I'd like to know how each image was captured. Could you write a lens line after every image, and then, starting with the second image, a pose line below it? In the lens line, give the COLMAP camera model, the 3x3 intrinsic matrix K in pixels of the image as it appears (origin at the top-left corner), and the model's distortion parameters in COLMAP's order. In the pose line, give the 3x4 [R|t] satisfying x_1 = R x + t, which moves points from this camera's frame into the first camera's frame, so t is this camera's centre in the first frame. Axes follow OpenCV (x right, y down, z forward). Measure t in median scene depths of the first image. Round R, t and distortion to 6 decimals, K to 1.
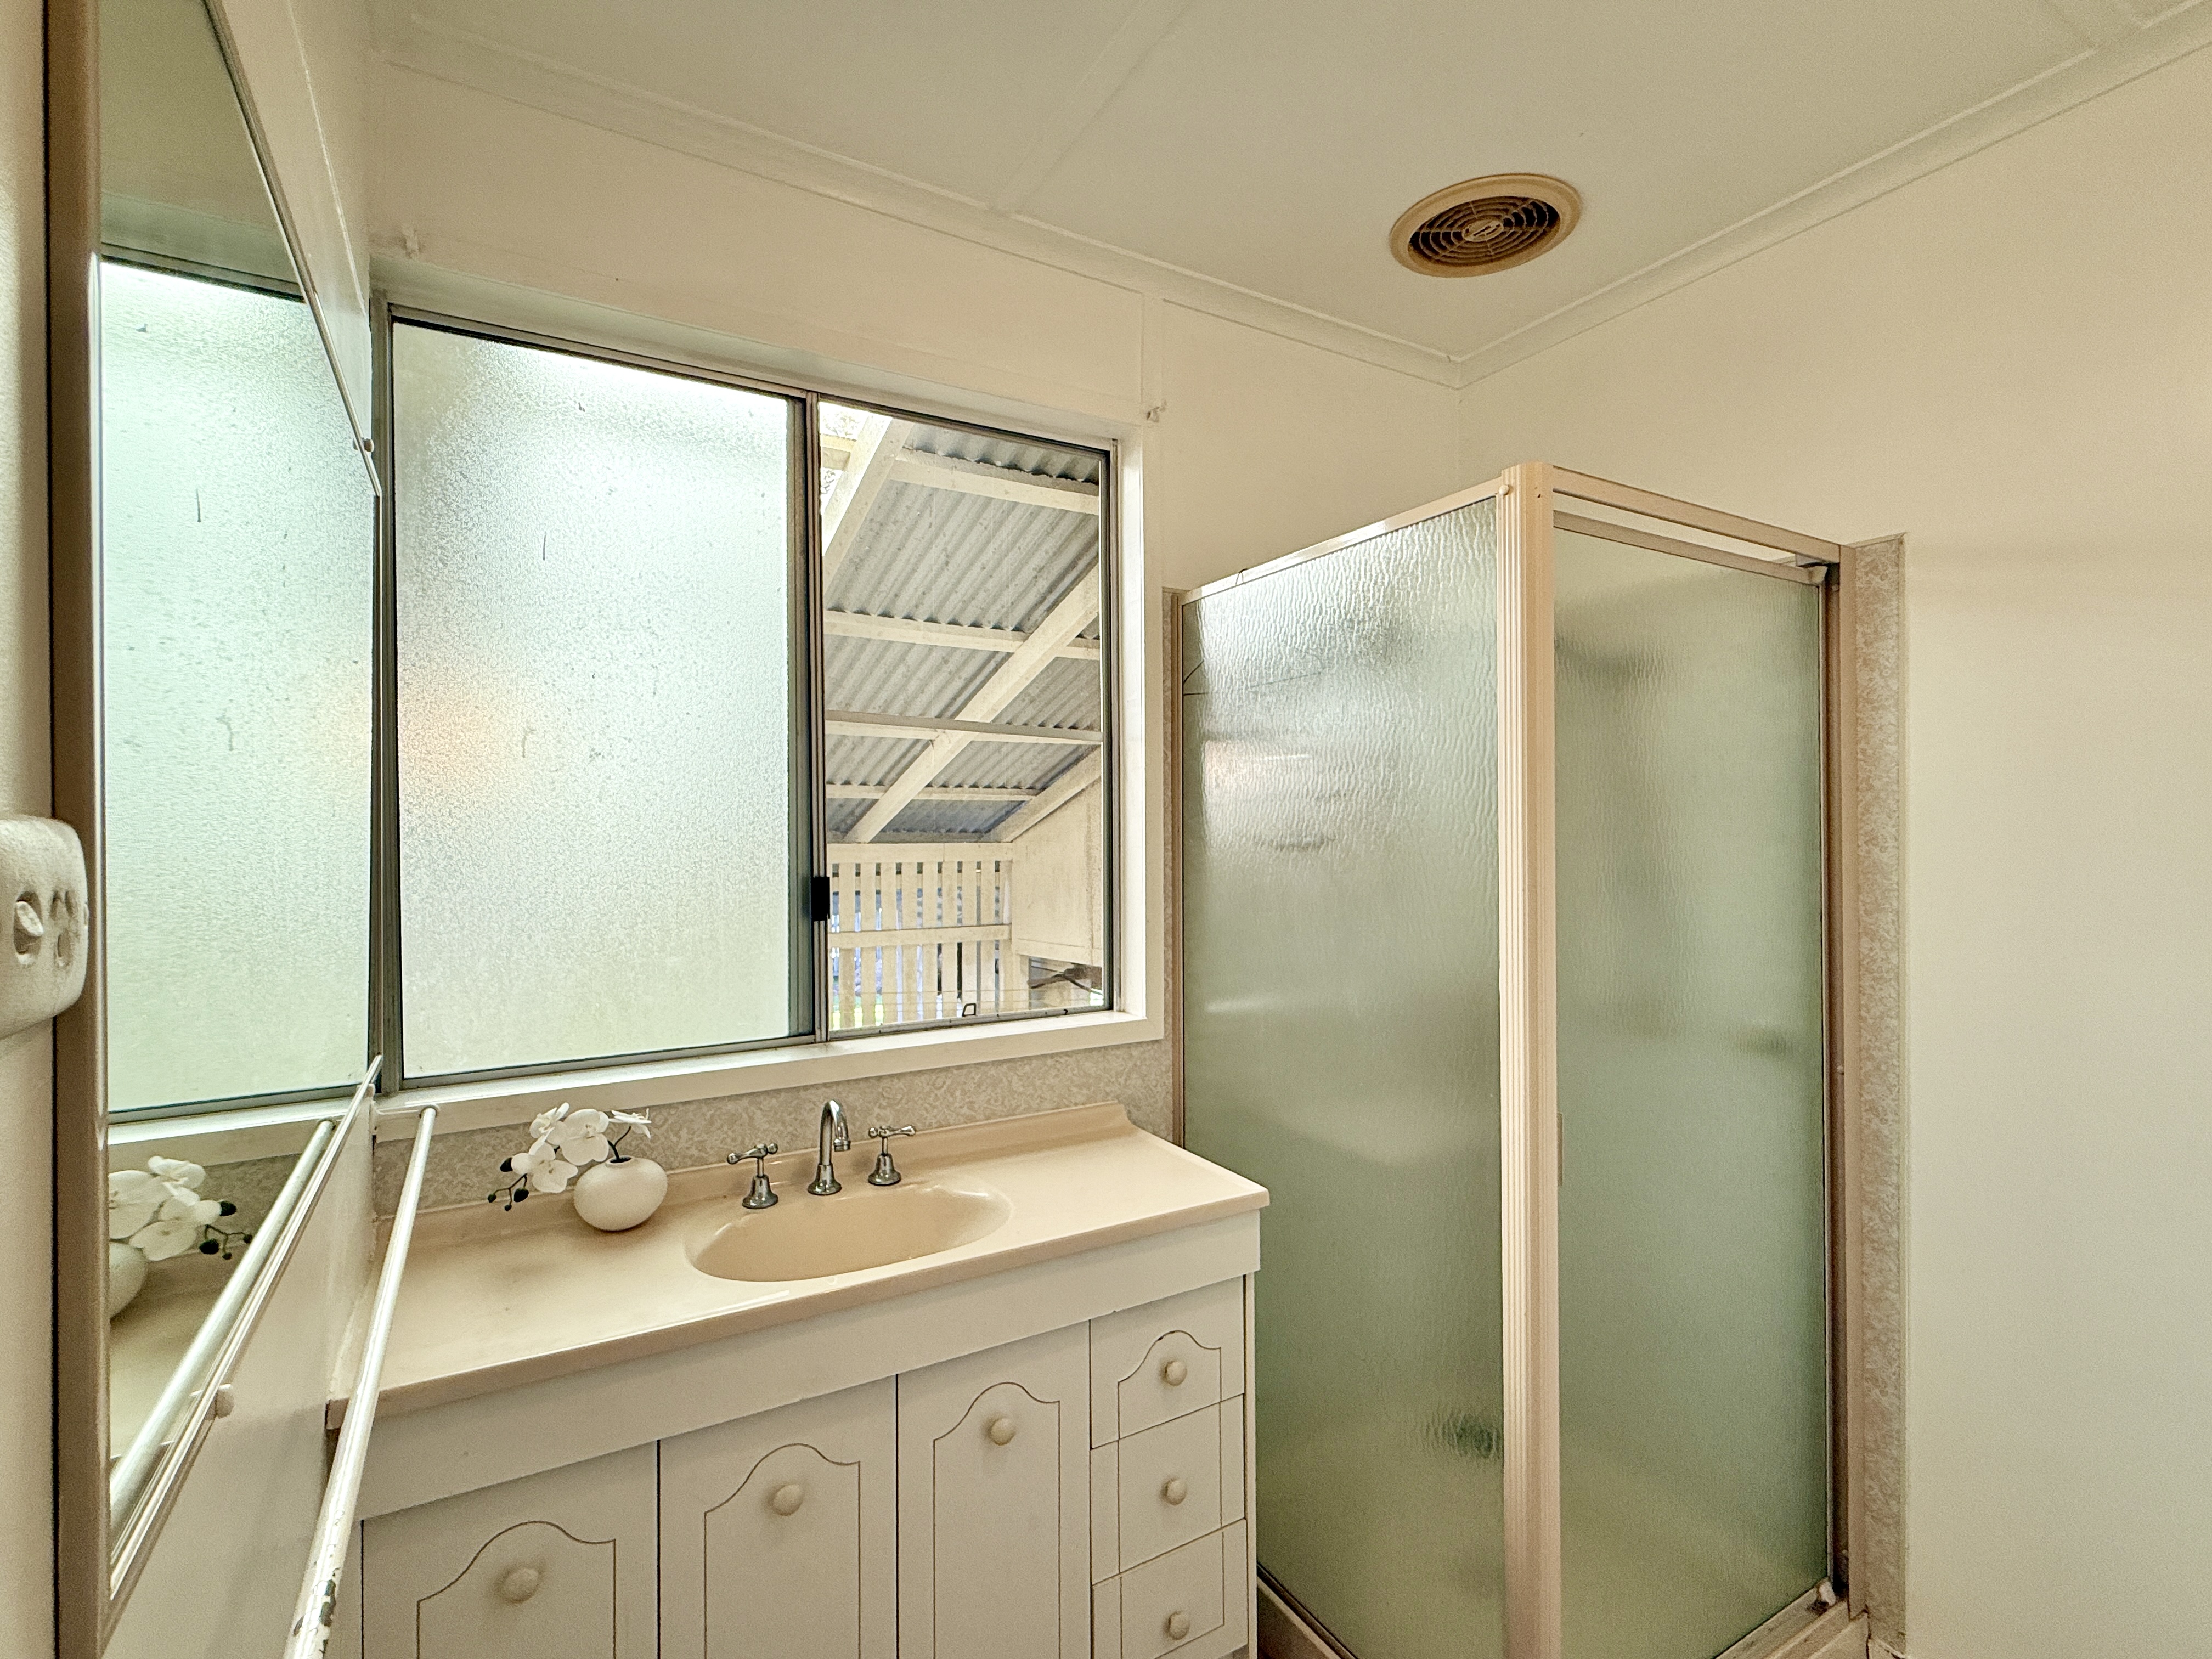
lens RADIAL K [[1023.1, 0, 1108.7], [0, 1023.1, 825.3], [0, 0, 1]] dist [0.003202, -0.001265]
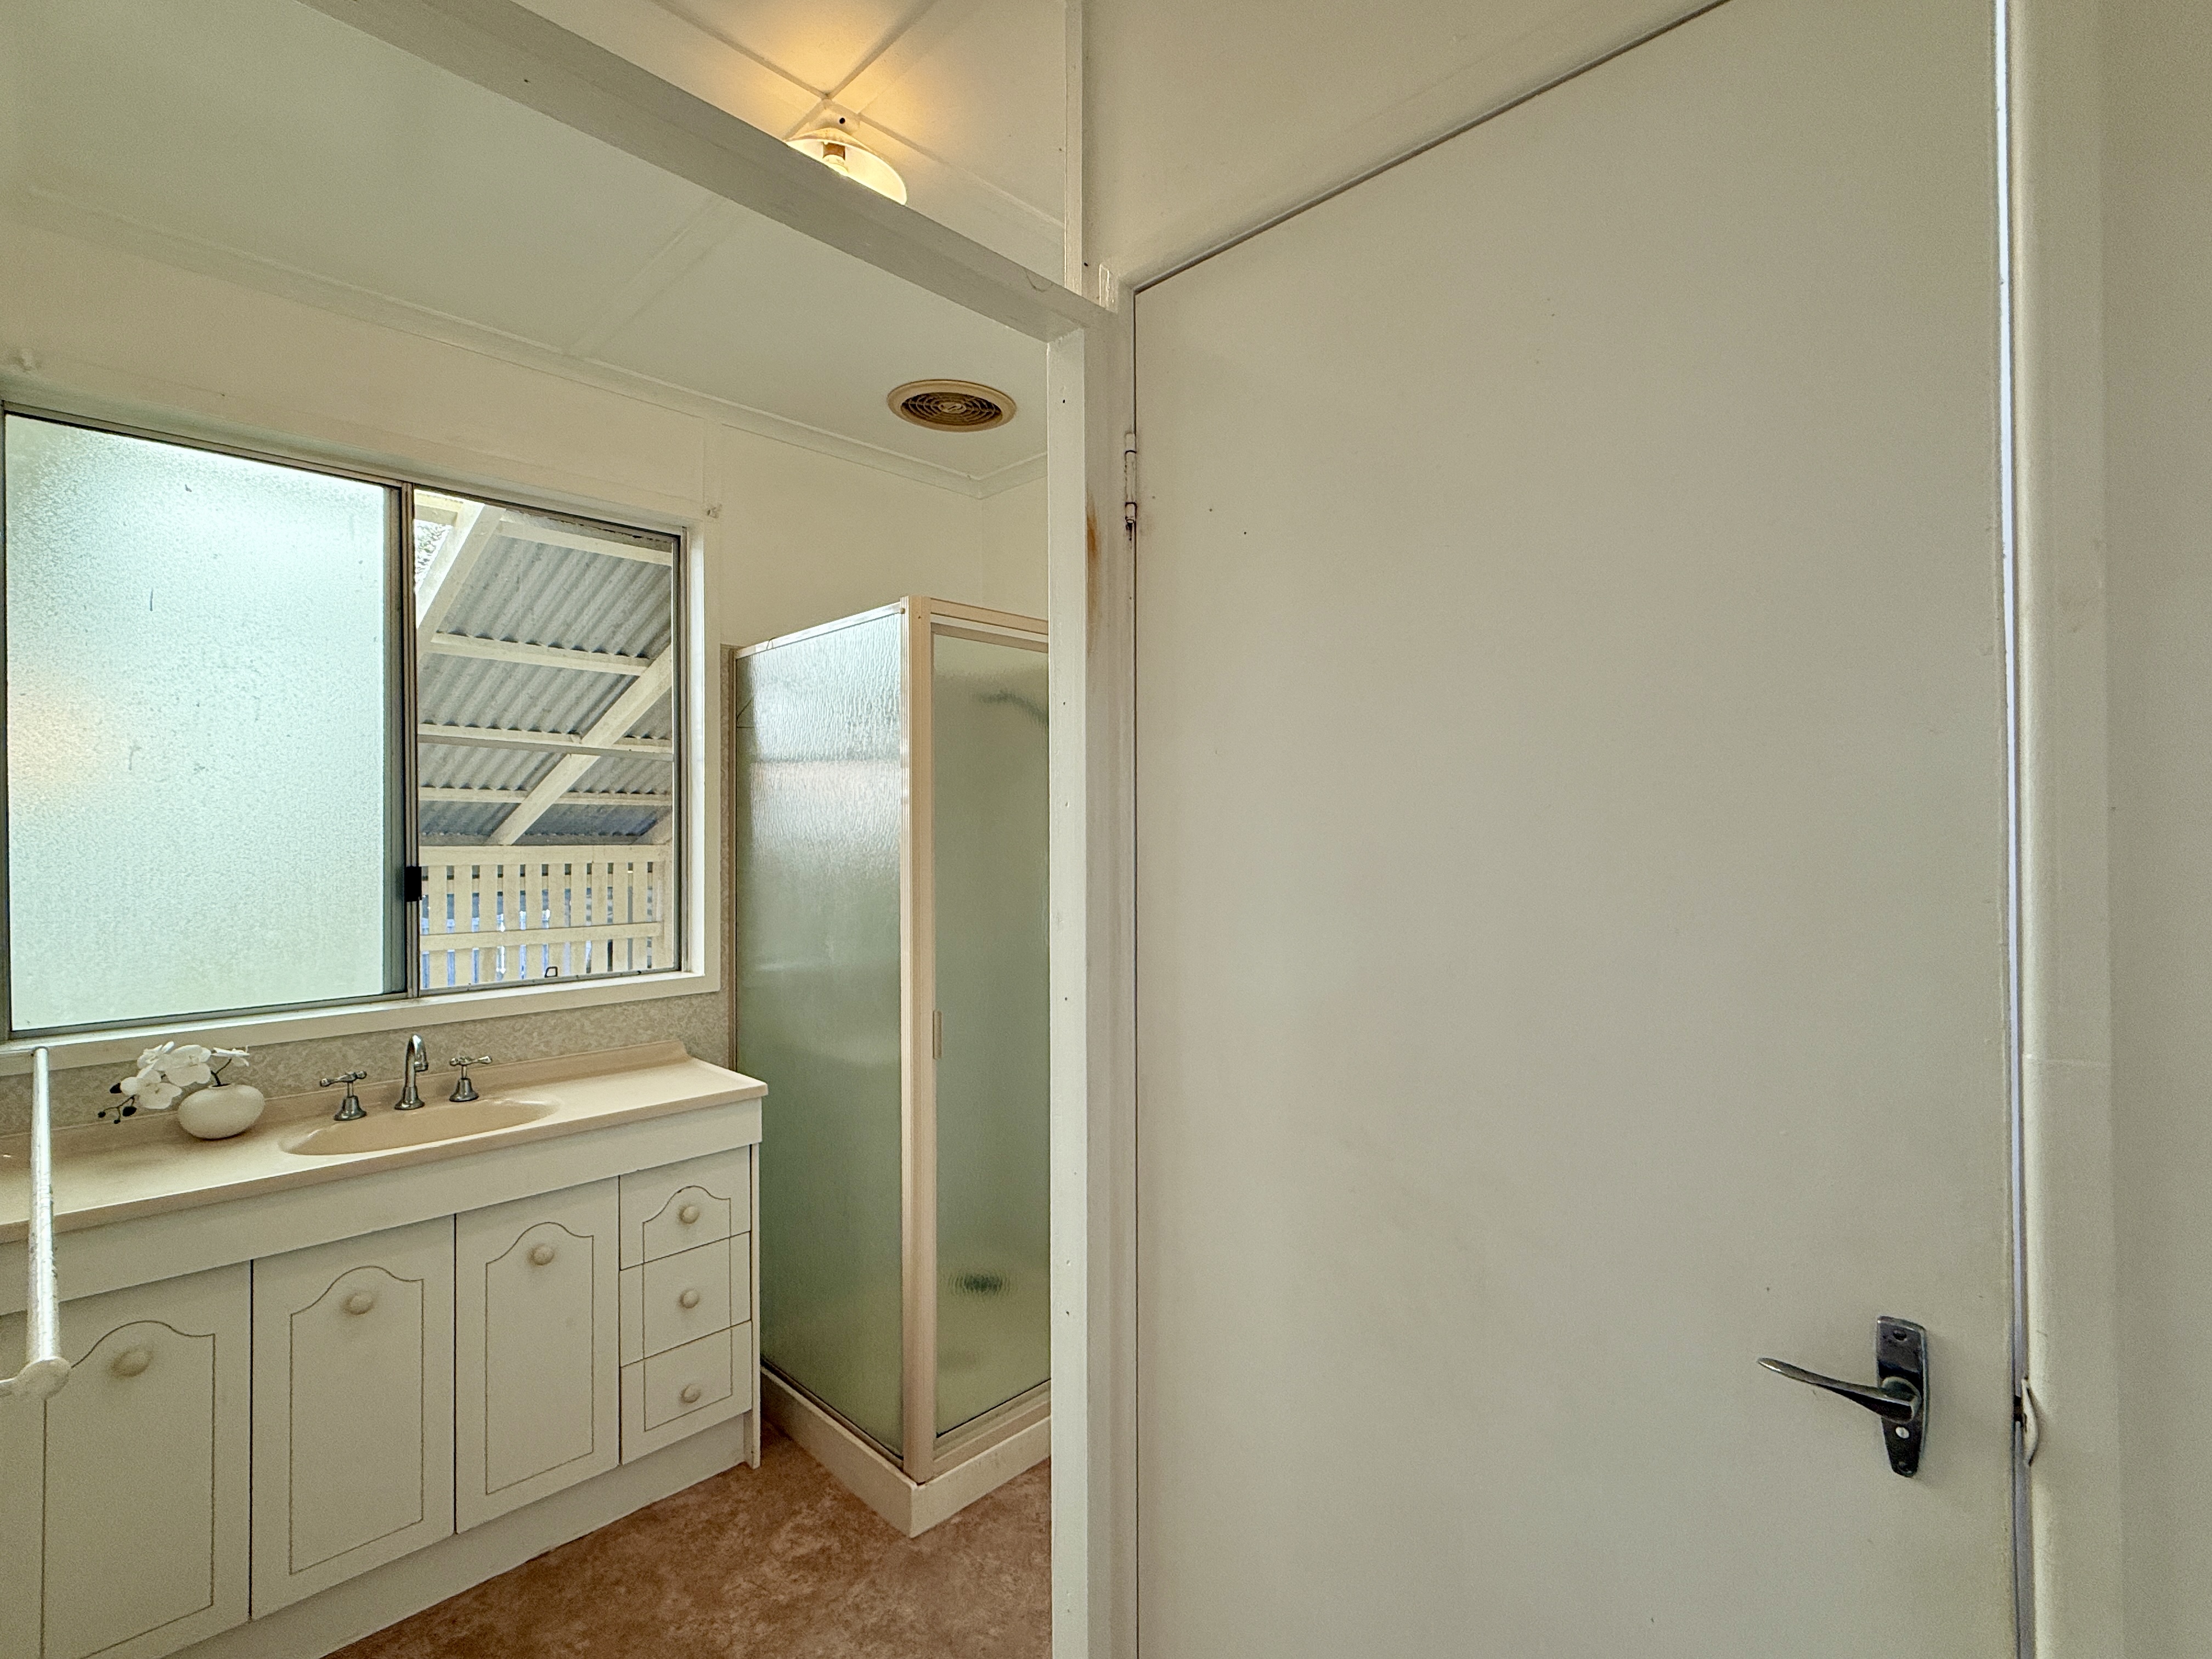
lens RADIAL K [[1023.1, 0, 1108.7], [0, 1023.1, 825.3], [0, 0, 1]] dist [0.003202, -0.001265]
pose [[0.965239, 0.002927, 0.261352, 0.215216], [-0.001560, 0.999984, -0.005437, 0.004710], [-0.261364, 0.004840, 0.965228, -0.440690]]
